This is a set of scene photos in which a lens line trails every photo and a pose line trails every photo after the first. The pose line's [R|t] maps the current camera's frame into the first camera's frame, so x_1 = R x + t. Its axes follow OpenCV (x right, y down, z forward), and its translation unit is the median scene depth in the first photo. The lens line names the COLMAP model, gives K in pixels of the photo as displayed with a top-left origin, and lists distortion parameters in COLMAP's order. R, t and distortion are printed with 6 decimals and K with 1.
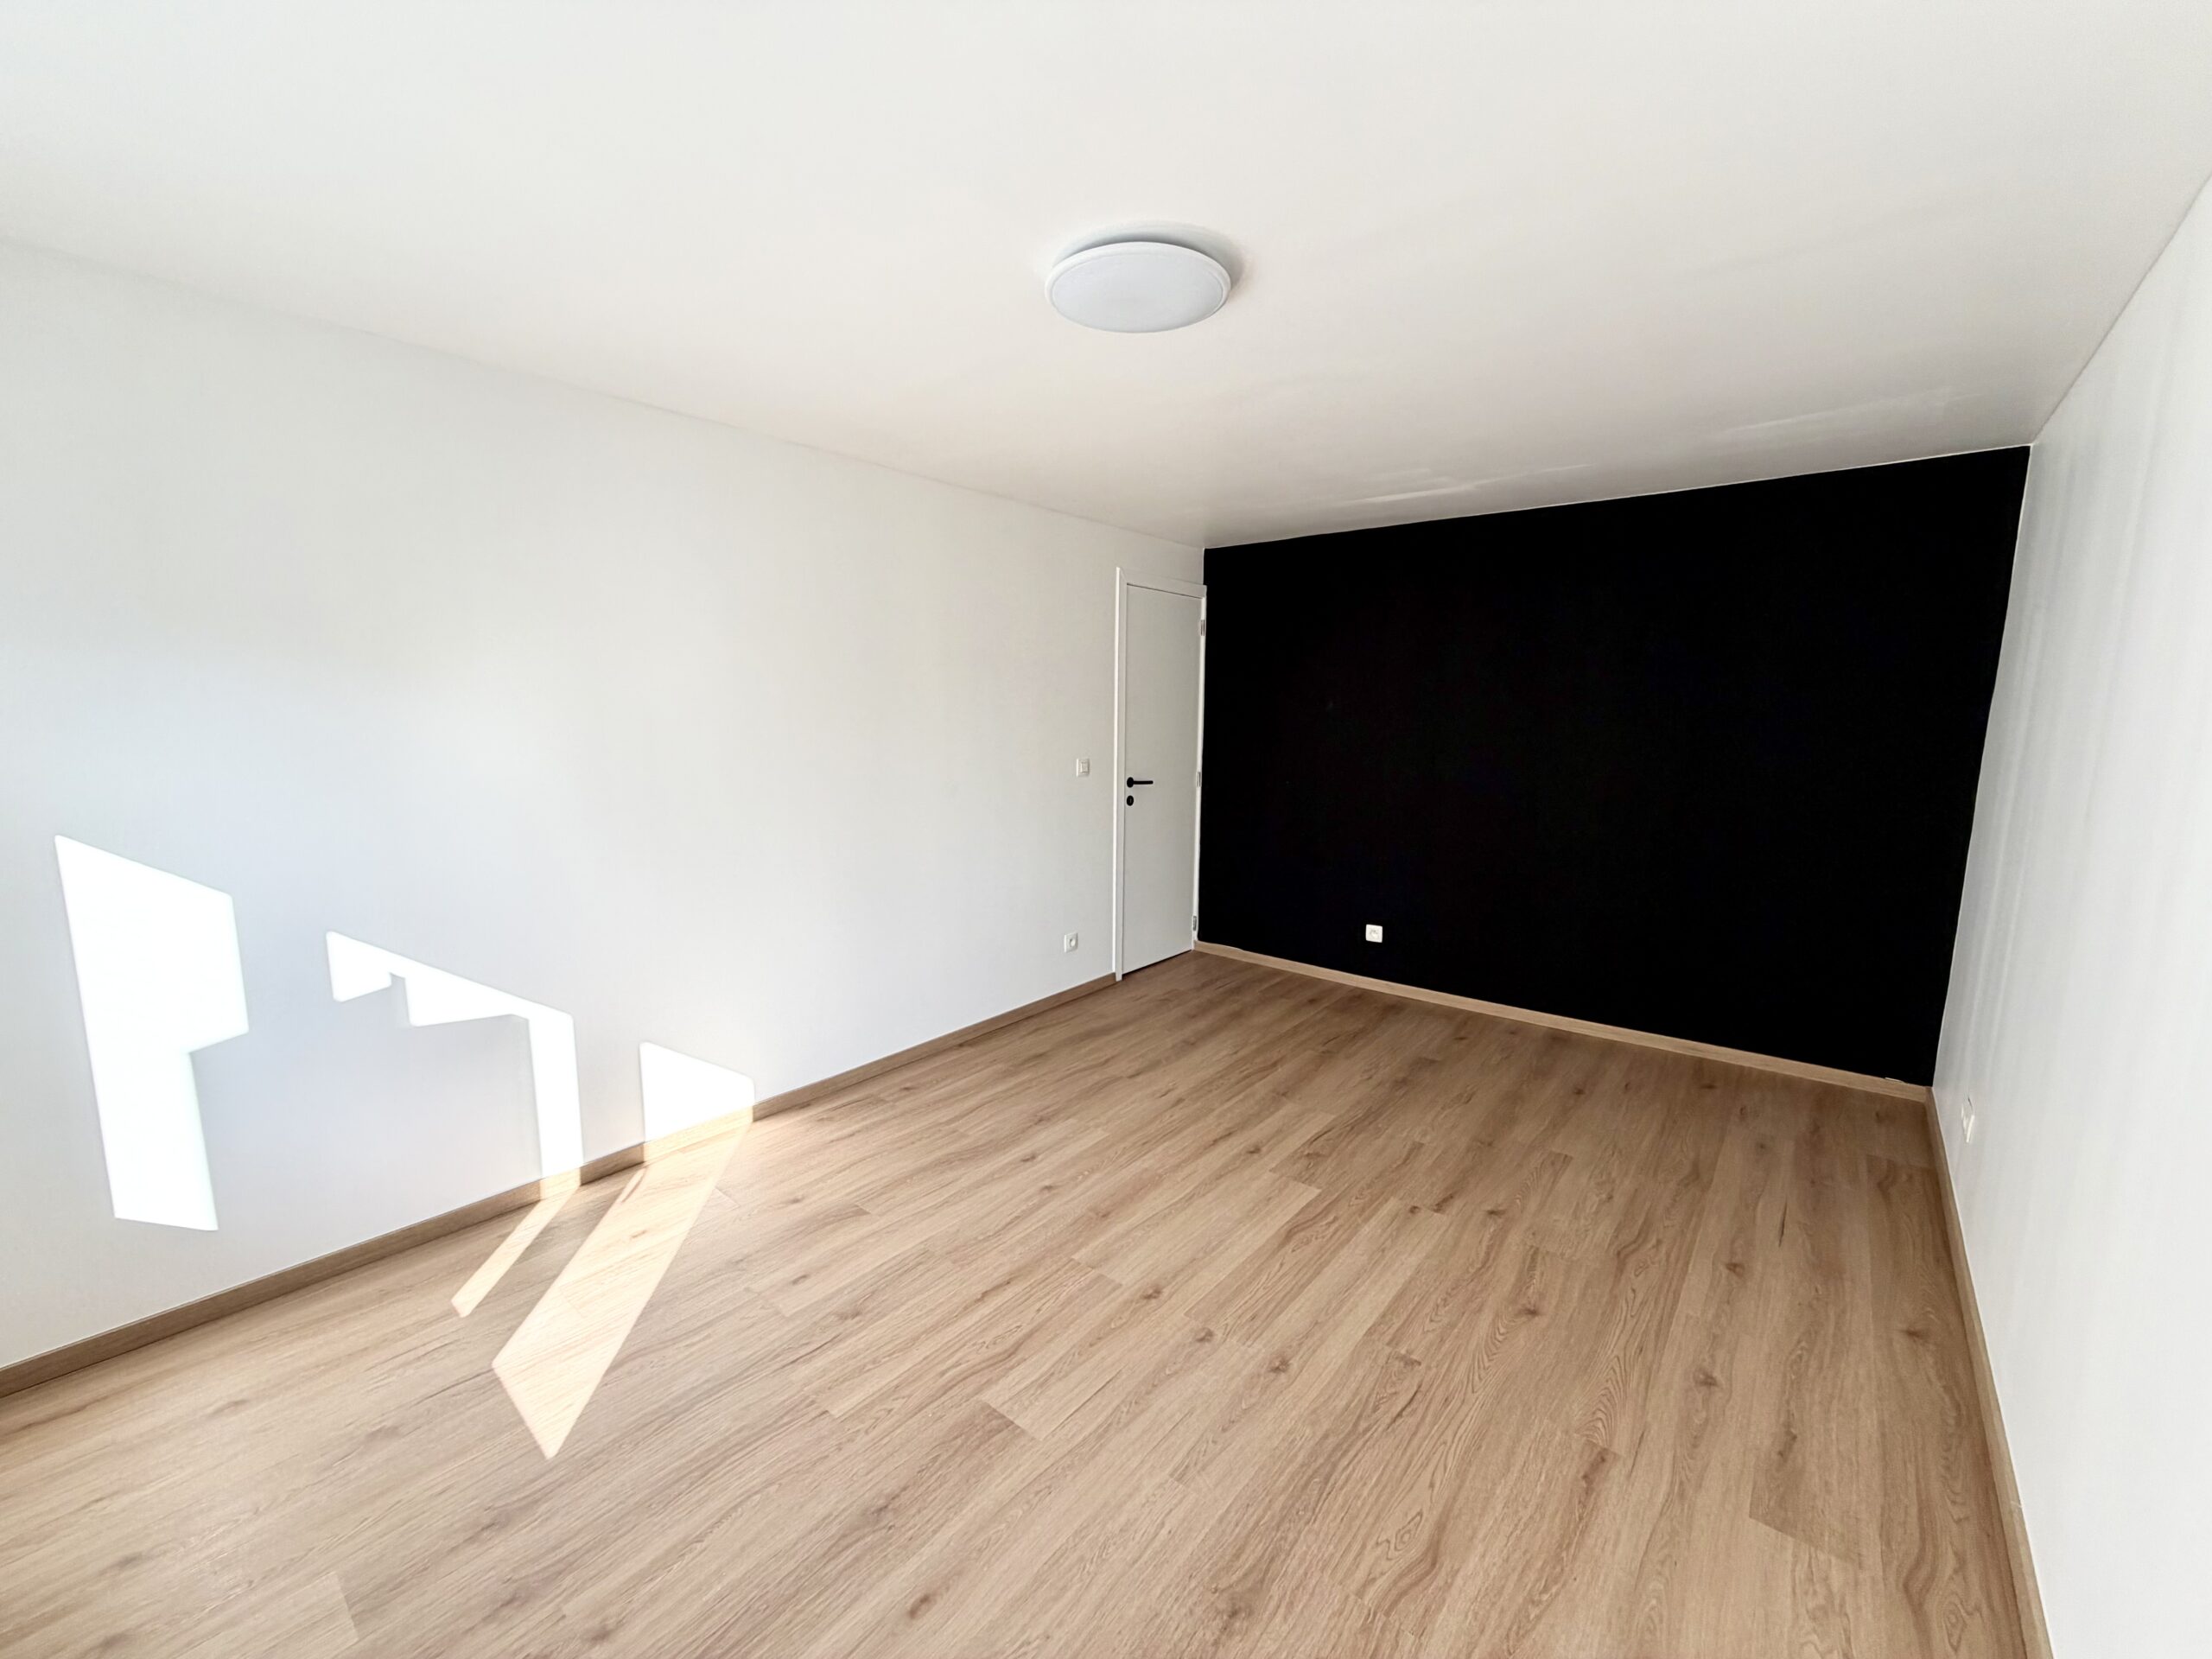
lens RADIAL K [[880.9, 0, 1099.5], [0, 880.9, 838.7], [0, 0, 1]] dist [0.001241, -0.000265]
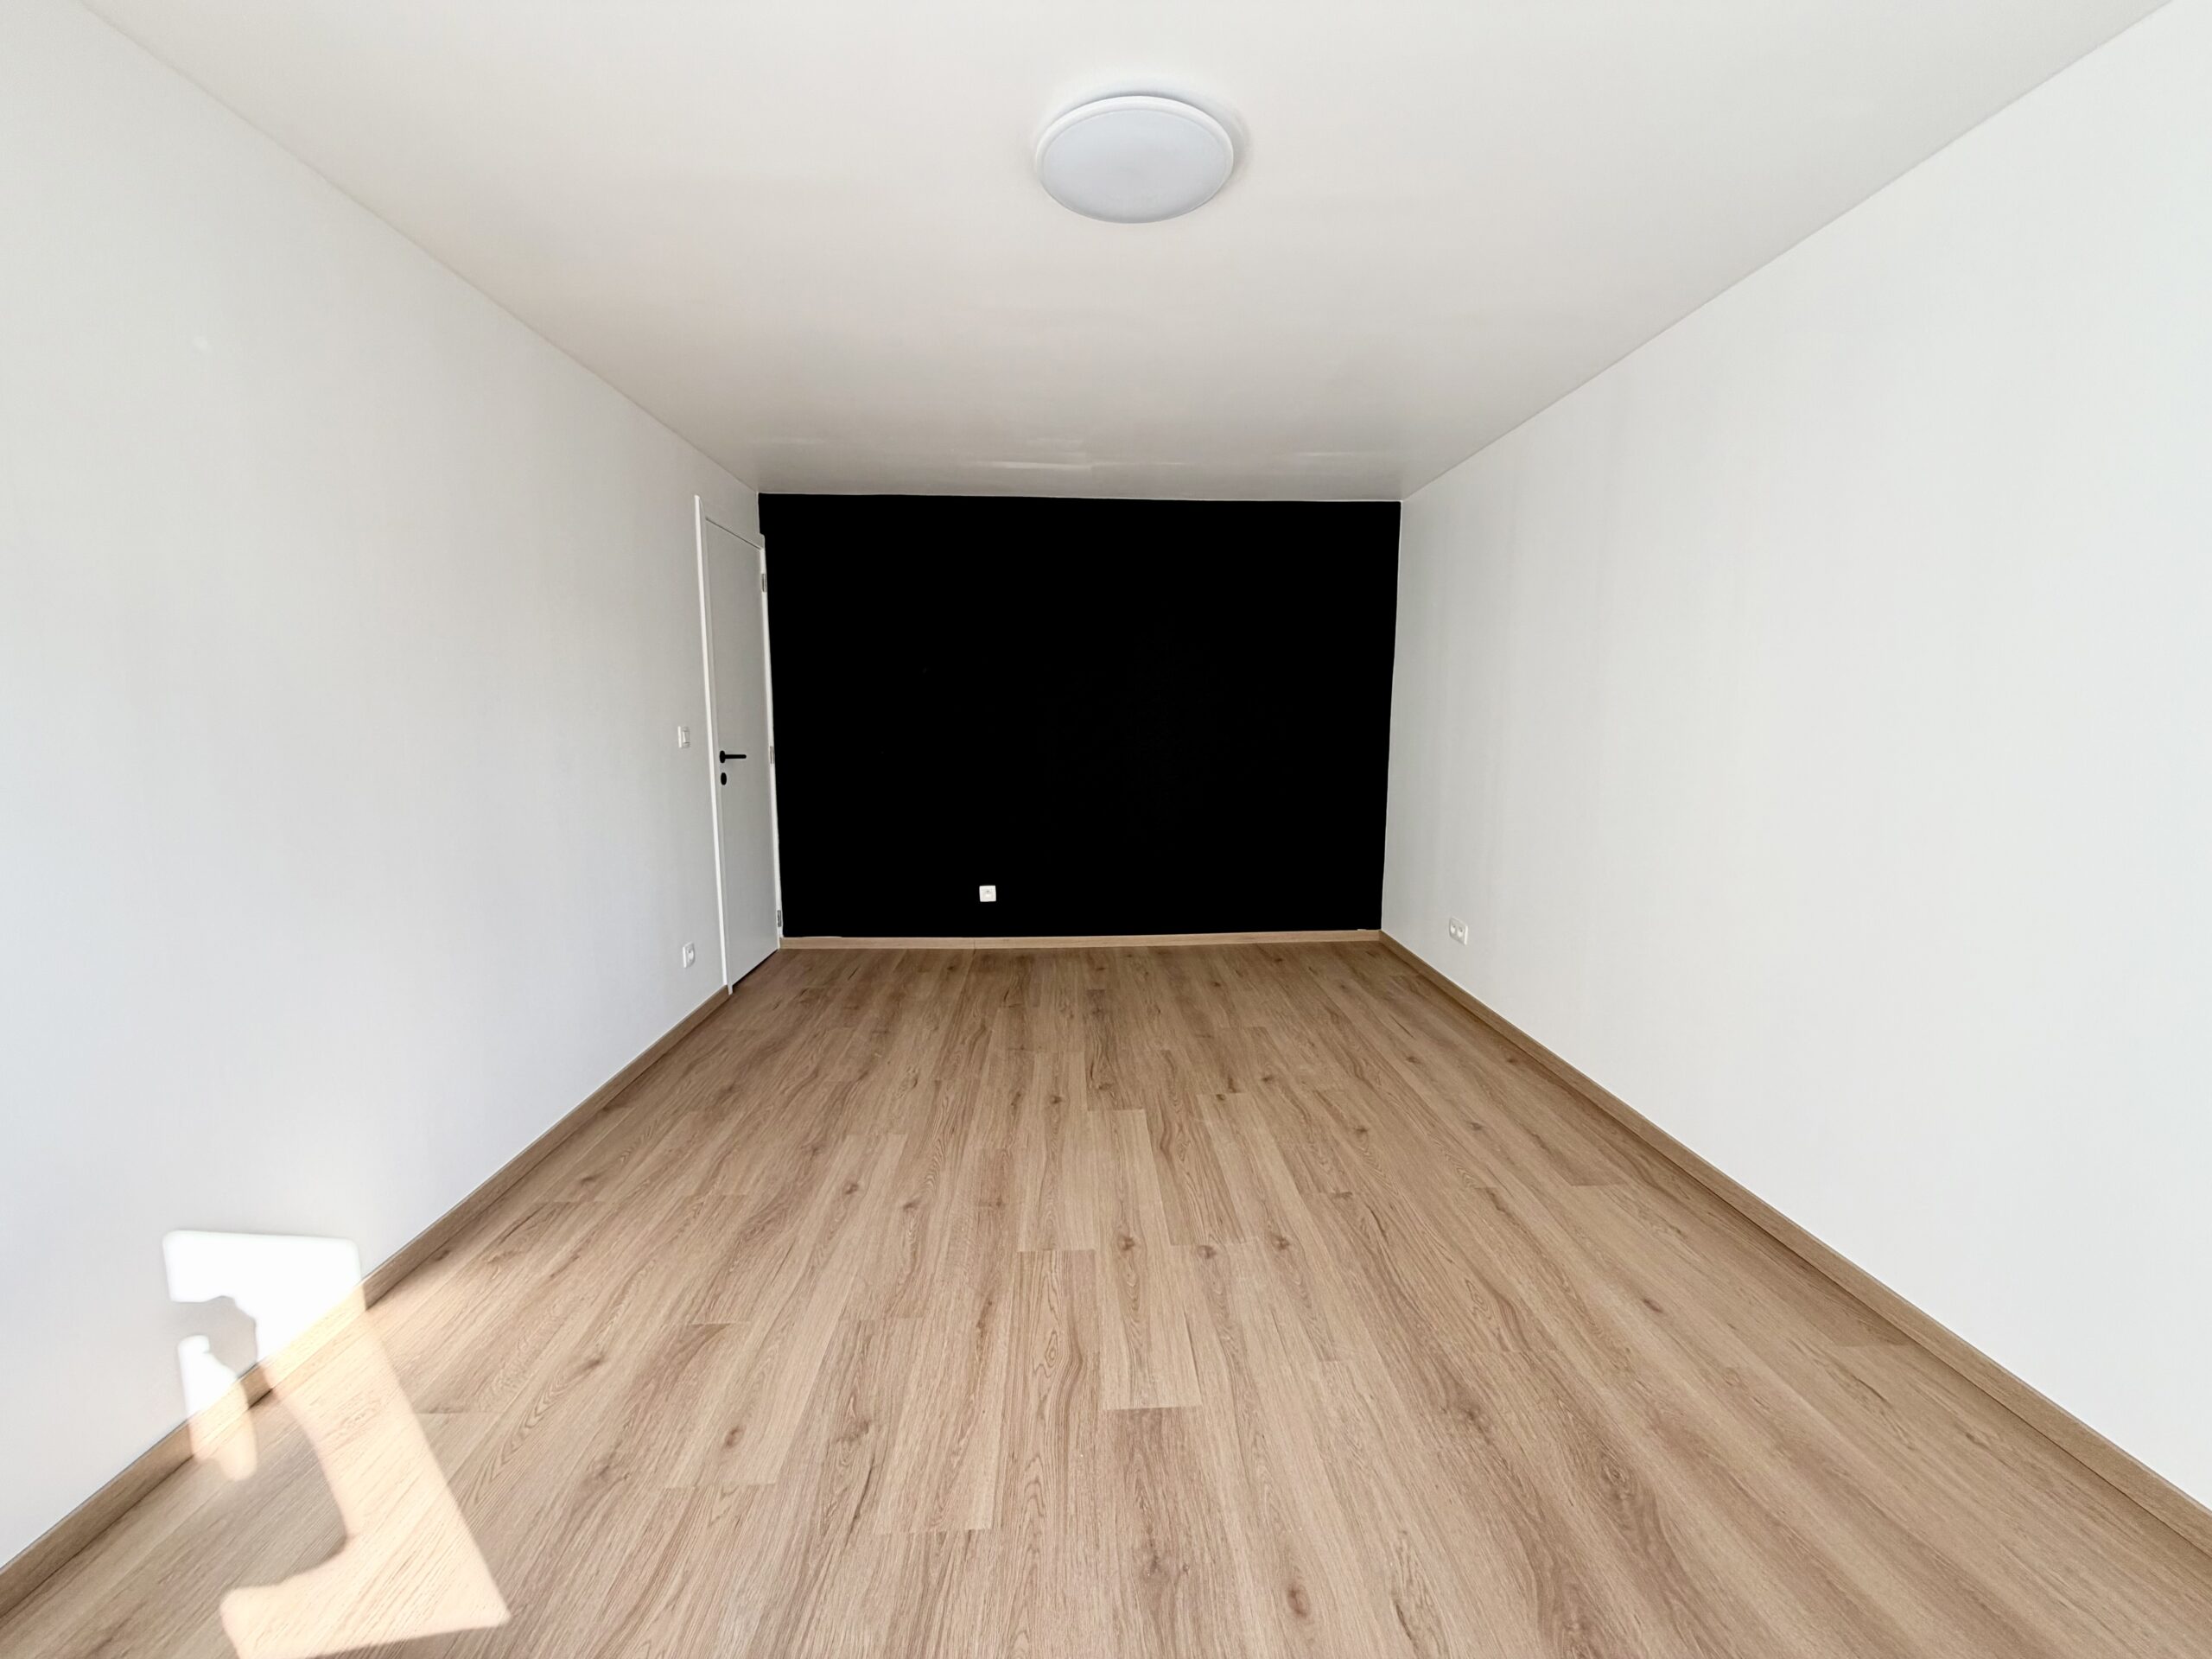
lens RADIAL K [[880.9, 0, 1099.5], [0, 880.9, 838.7], [0, 0, 1]] dist [0.001241, -0.000265]
pose [[0.742251, -0.098473, 0.662847, -0.448038], [0.102082, 0.994215, 0.033391, 0.037567], [-0.662301, 0.042881, 0.748010, 0.233938]]
